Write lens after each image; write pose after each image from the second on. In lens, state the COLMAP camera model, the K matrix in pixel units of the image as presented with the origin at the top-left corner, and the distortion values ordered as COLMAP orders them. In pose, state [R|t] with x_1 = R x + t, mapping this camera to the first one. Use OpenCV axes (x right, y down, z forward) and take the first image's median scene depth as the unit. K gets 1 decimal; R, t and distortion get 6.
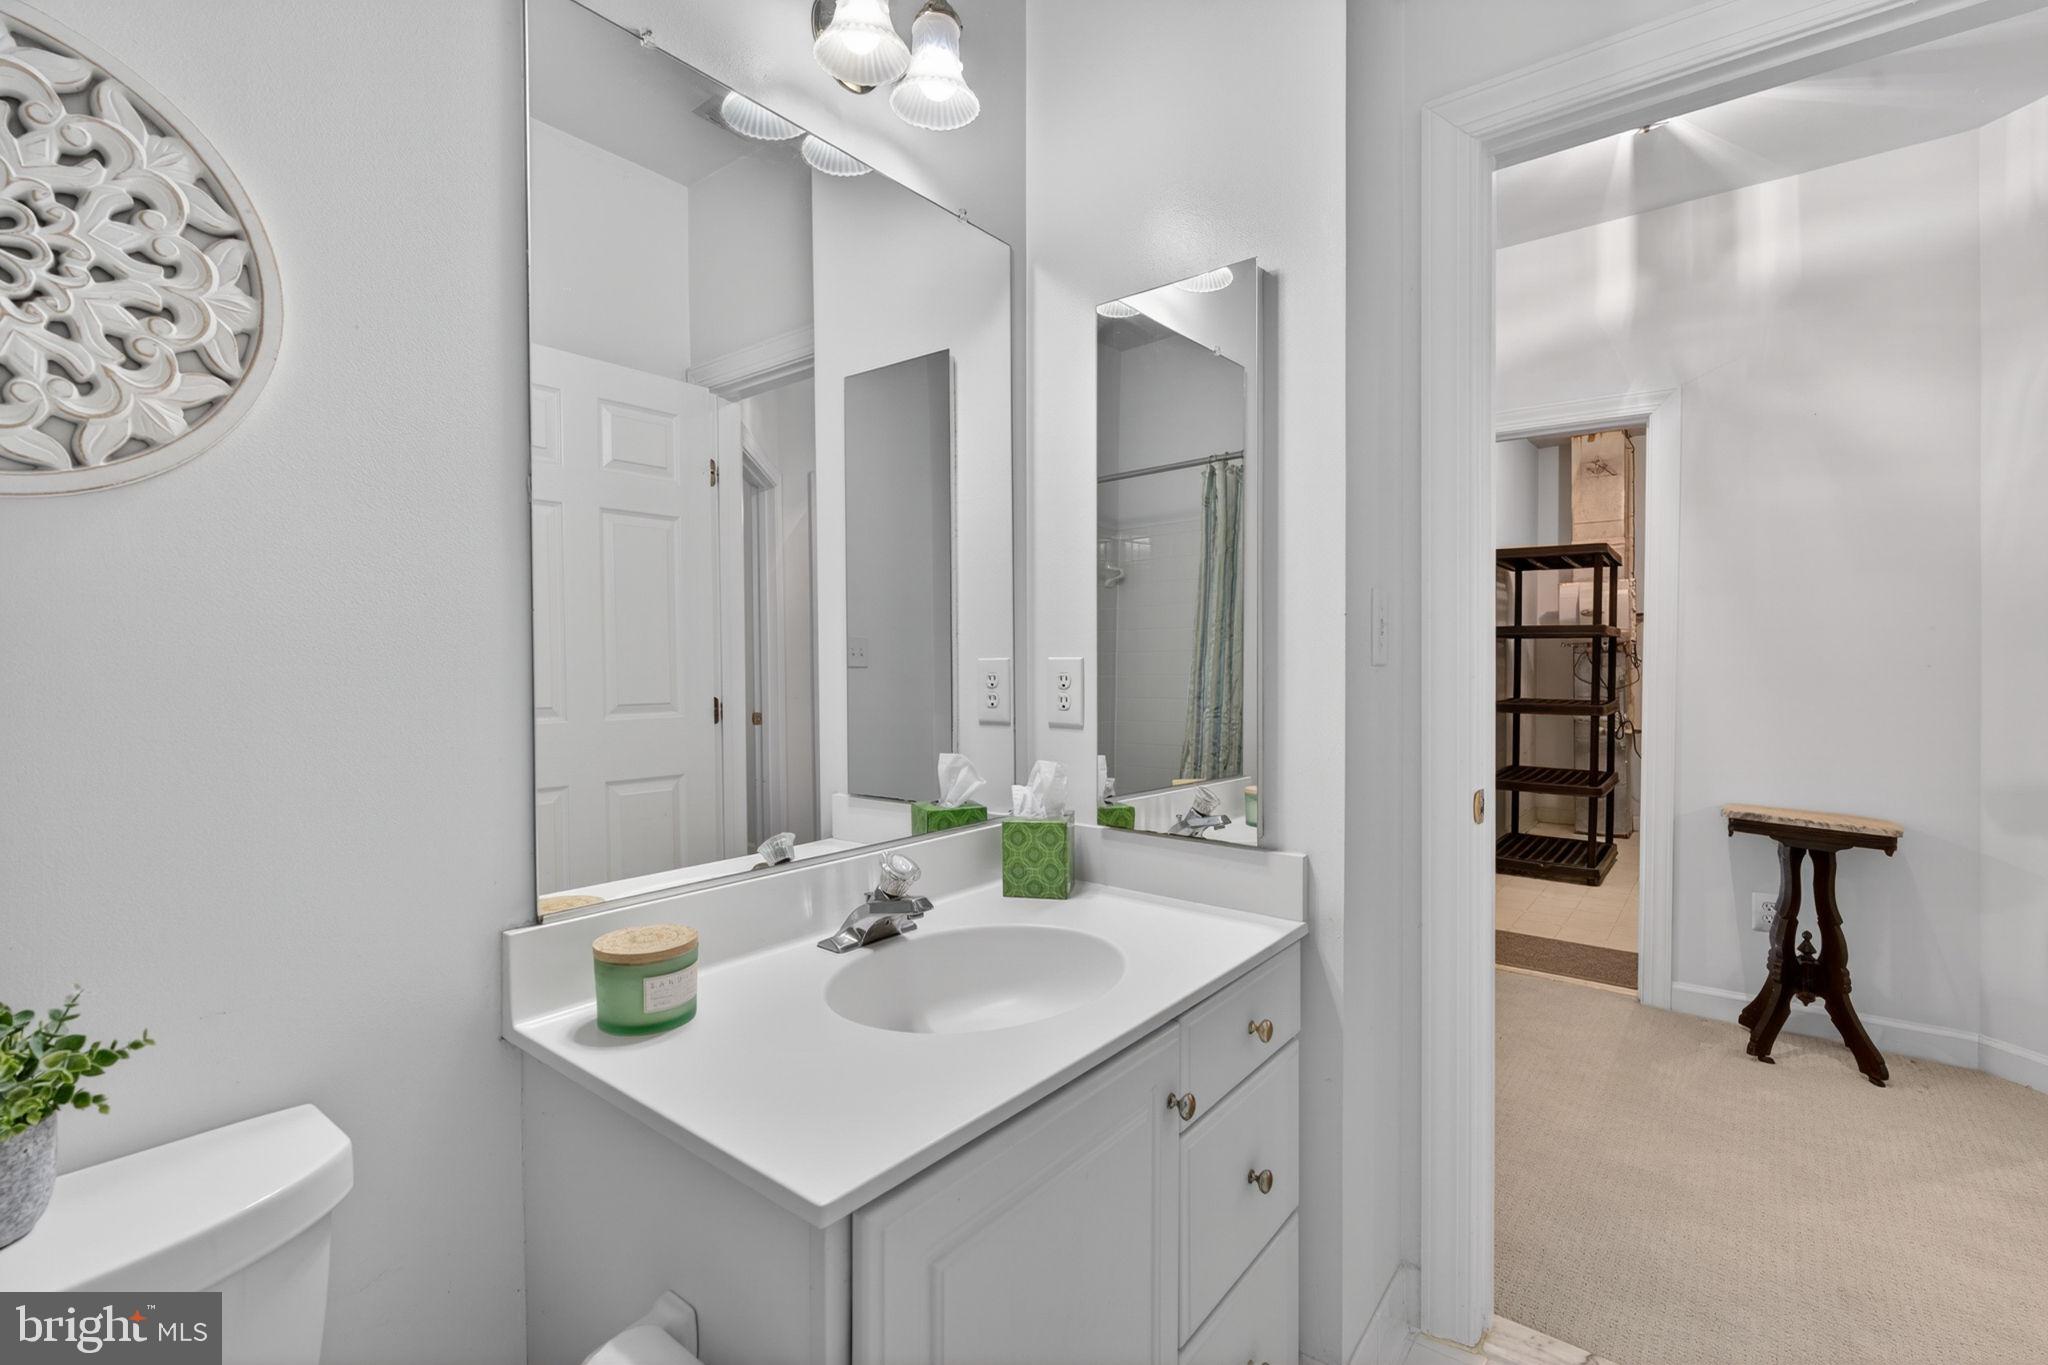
lens RADIAL K [[932.0, 0, 1031.0], [0, 932.0, 674.5], [0, 0, 1]] dist [-0.001441, -0.000212]
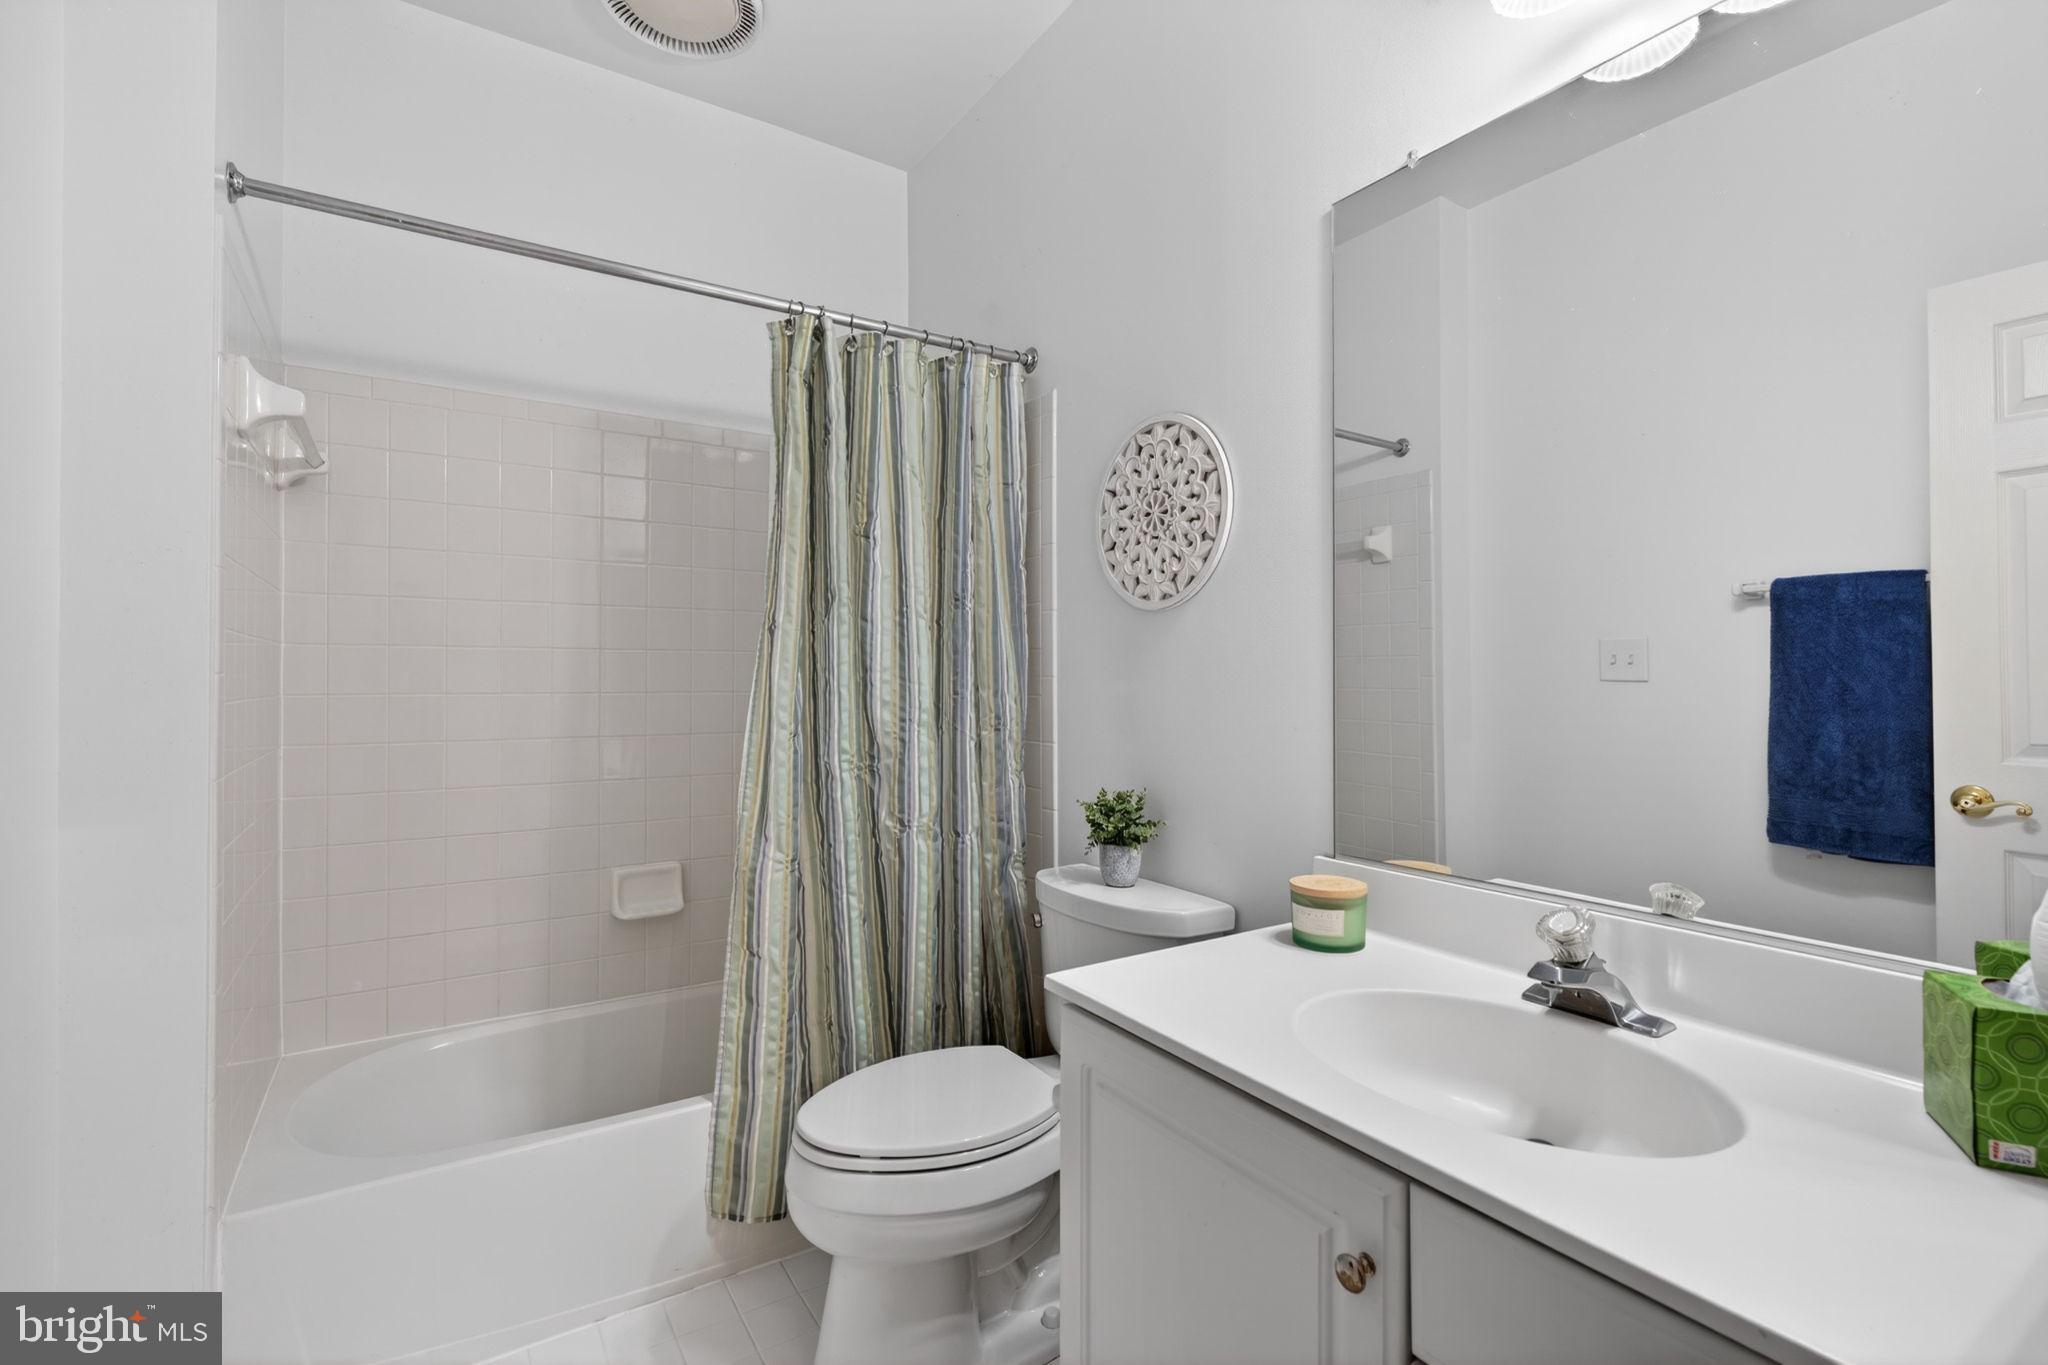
lens RADIAL K [[932.0, 0, 1031.0], [0, 932.0, 674.5], [0, 0, 1]] dist [-0.001441, -0.000212]
pose [[-0.309701, 0.005190, -0.950820, 1.328209], [-0.019483, 0.999741, 0.011803, -0.032713], [0.950634, 0.022180, -0.309520, 1.337419]]
